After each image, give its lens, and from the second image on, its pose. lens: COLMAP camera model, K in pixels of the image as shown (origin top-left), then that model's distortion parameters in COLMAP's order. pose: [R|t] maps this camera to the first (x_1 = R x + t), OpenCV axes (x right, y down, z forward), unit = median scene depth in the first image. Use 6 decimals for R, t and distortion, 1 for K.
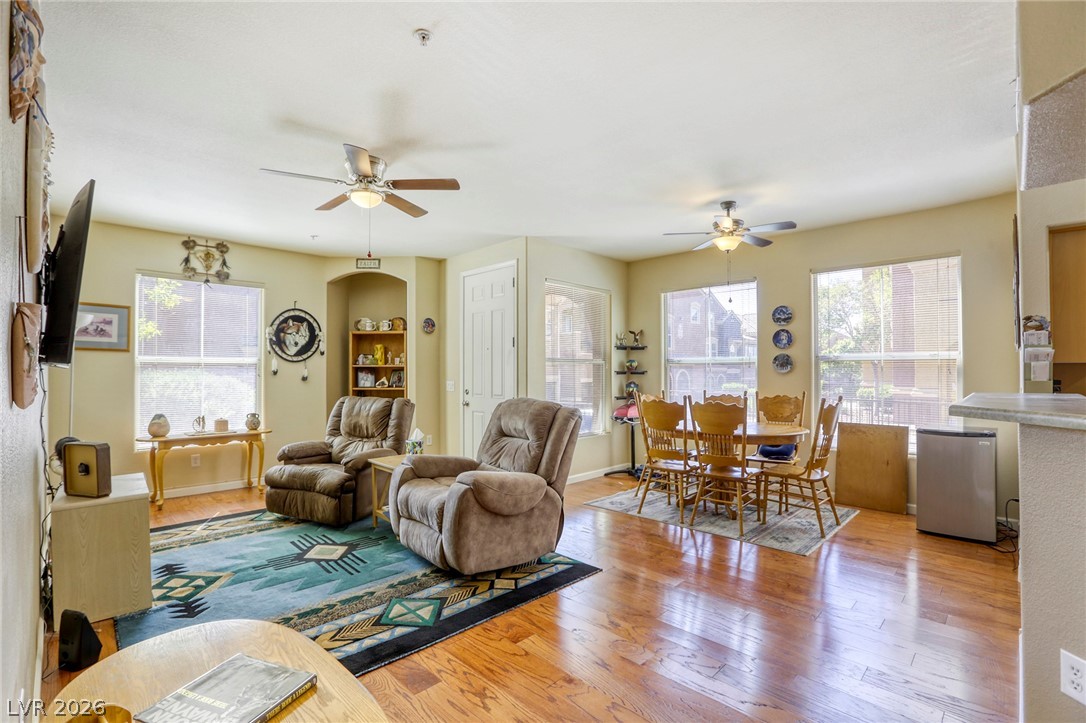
lens RADIAL K [[503.7, 0, 549.6], [0, 503.7, 374.1], [0, 0, 1]] dist [-0.047360, 0.016565]
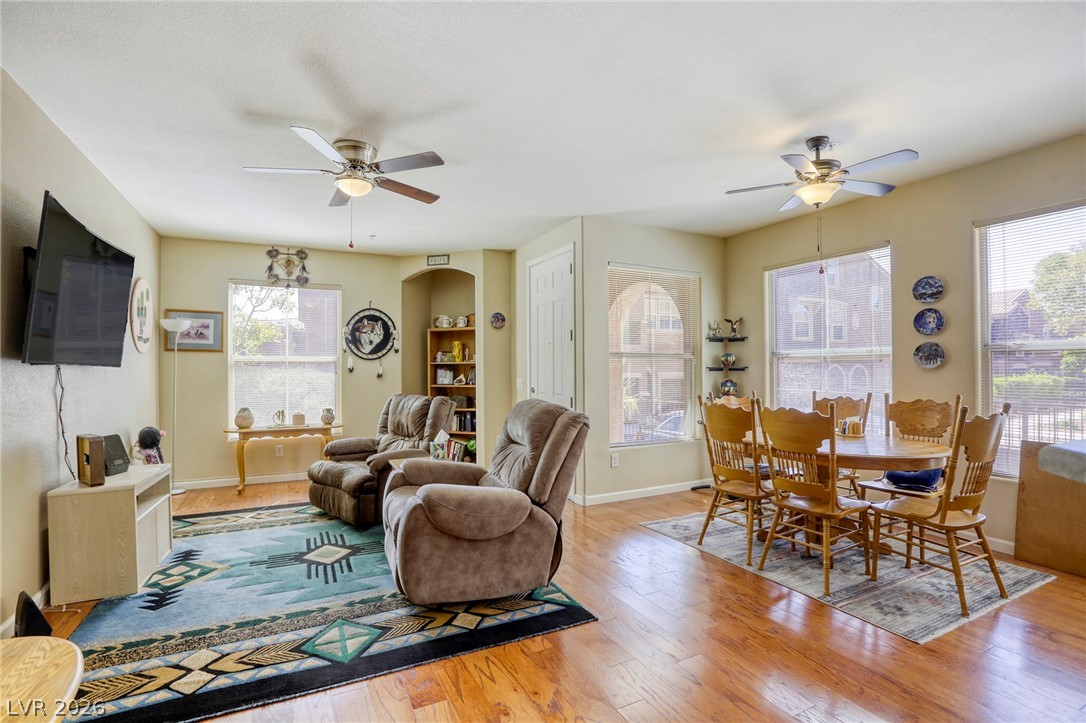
lens RADIAL K [[503.7, 0, 532.0], [0, 503.7, 368.8], [0, 0, 1]] dist [-0.047360, 0.016565]
pose [[0.943298, -0.003476, -0.331929, 0.188976], [0.002092, 0.999988, -0.004524, -0.000224], [0.331941, 0.003573, 0.943294, 0.157979]]
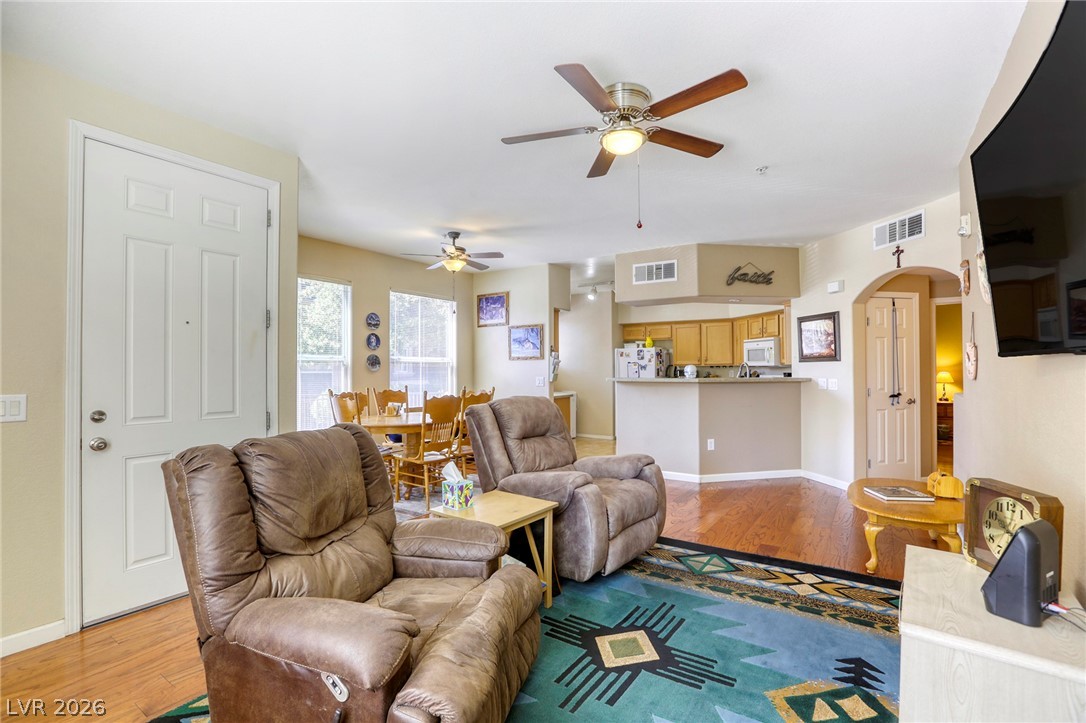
lens RADIAL K [[503.7, 0, 535.3], [0, 503.7, 363.9], [0, 0, 1]] dist [-0.047360, 0.016565]
pose [[-0.176571, 0.013137, 0.984200, -0.794702], [0.006465, 0.999905, -0.012187, -0.001731], [-0.984267, 0.004211, -0.176639, 0.915743]]
